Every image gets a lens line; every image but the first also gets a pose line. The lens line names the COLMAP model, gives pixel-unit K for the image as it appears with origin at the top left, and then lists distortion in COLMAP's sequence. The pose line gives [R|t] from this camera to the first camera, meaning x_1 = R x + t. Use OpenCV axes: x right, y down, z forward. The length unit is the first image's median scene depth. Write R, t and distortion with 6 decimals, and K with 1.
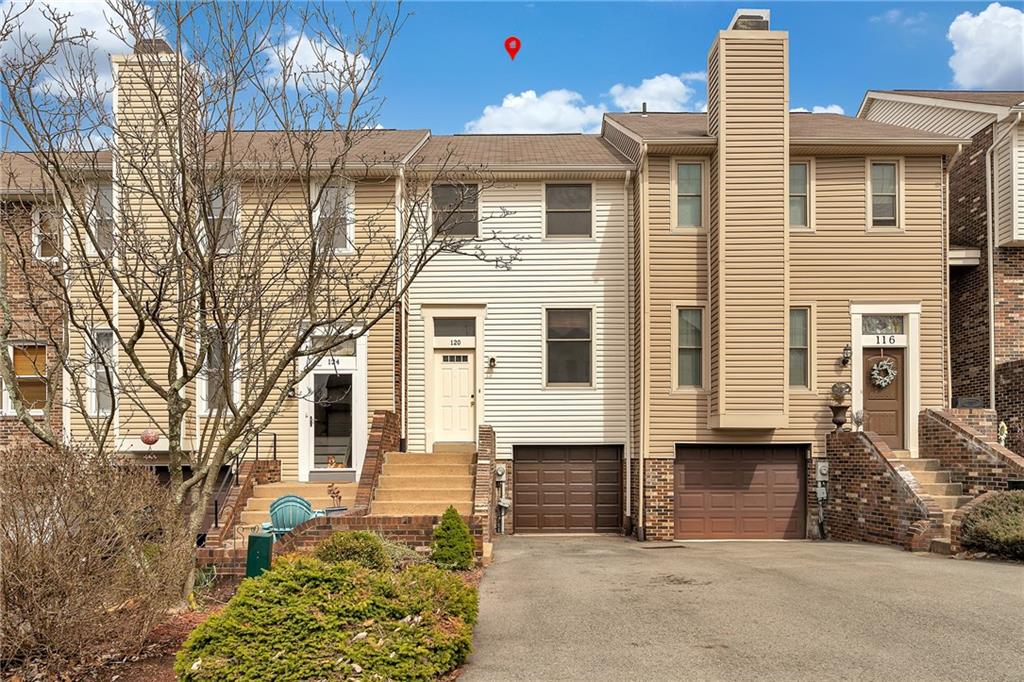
lens RADIAL K [[768.6, 0, 512.0], [0, 768.6, 341.0], [0, 0, 1]] dist [-0.001739, -0.000456]
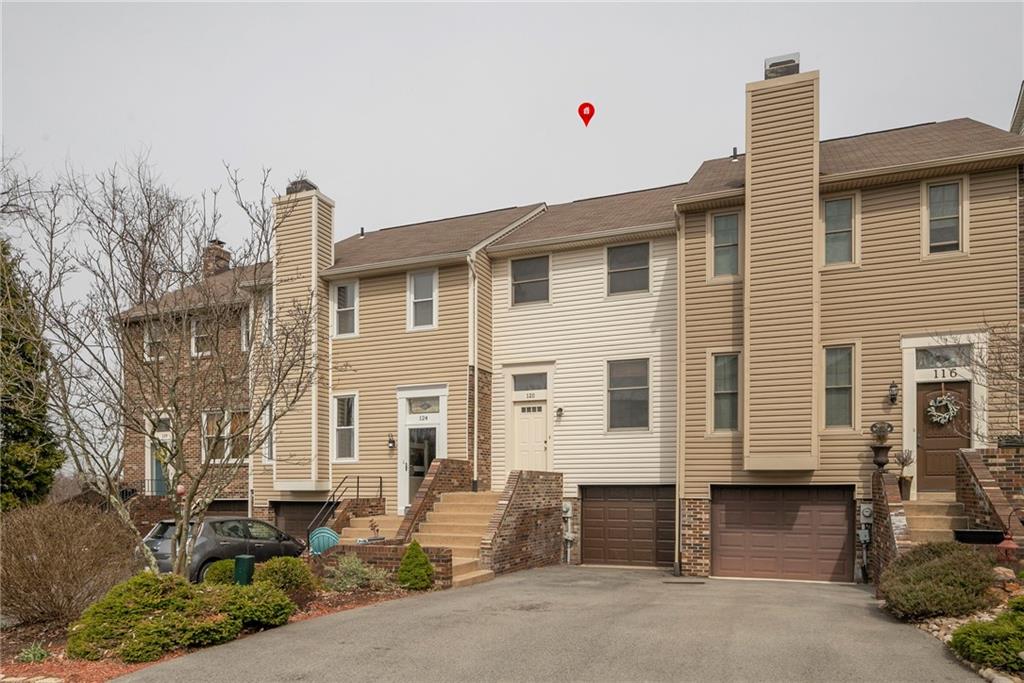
lens RADIAL K [[768.6, 0, 512.0], [0, 768.6, 341.5], [0, 0, 1]] dist [-0.001739, -0.000456]
pose [[0.913592, -0.072566, -0.400106, 0.381025], [0.060923, 0.997268, -0.041763, -0.033678], [0.402043, 0.013779, 0.915517, -0.076614]]
